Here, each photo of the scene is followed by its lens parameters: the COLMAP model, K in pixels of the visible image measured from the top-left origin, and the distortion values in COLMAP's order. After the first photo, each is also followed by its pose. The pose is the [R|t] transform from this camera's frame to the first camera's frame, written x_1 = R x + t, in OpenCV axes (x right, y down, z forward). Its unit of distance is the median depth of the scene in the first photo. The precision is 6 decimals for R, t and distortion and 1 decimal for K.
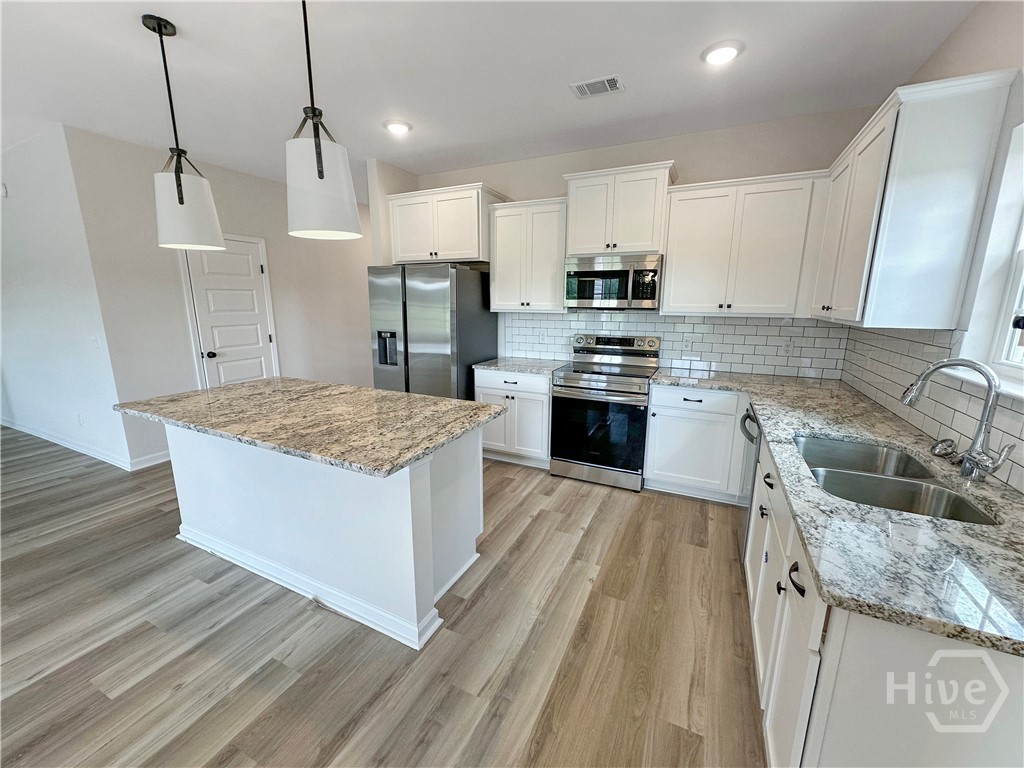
lens RADIAL K [[459.5, 0, 482.5], [0, 459.5, 398.9], [0, 0, 1]] dist [-0.000585, 0.000511]
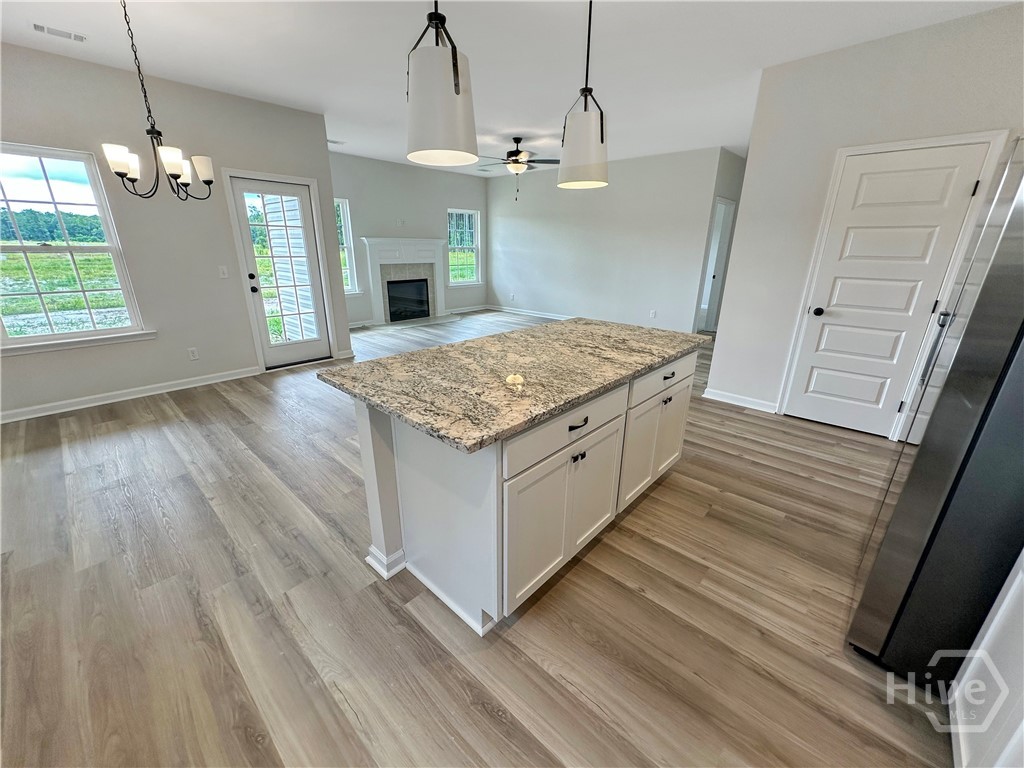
lens RADIAL K [[404.7, 0, 512.0], [0, 404.7, 384.0], [0, 0, 1]] dist [0.000336, 0.000097]
pose [[-0.265473, 0.309905, -0.912953, 0.458326], [-0.218390, 0.902987, 0.370027, -0.234336], [0.939058, 0.297612, -0.172038, 1.201980]]
